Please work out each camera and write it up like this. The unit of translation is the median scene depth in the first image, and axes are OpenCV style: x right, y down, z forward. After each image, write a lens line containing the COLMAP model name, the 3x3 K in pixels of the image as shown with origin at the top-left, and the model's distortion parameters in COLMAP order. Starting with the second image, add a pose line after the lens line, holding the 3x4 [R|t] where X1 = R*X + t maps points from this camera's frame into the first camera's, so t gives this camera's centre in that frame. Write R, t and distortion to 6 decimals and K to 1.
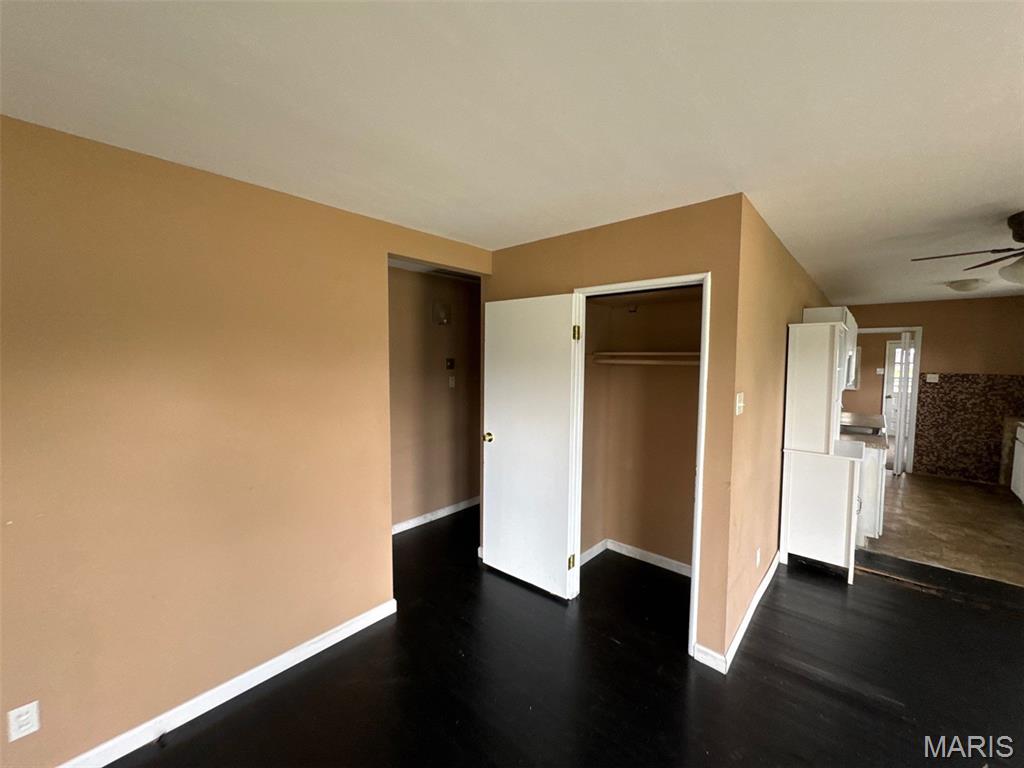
lens RADIAL K [[410.1, 0, 512.4], [0, 410.1, 385.5], [0, 0, 1]] dist [0.002280, 0.000715]
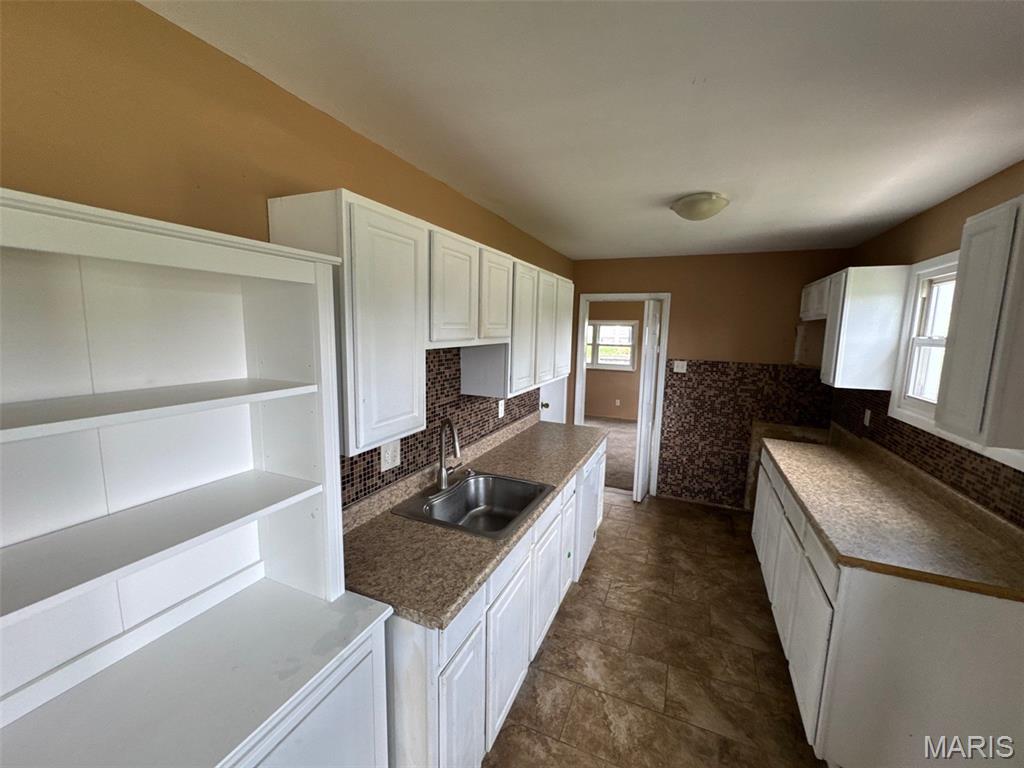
lens RADIAL K [[410.1, 0, 513.9], [0, 410.1, 382.6], [0, 0, 1]] dist [0.002280, 0.000715]
pose [[0.950822, -0.023769, 0.308824, 0.541173], [0.001610, 0.997417, 0.071811, -0.042988], [-0.309733, -0.067782, 0.948404, 0.423975]]
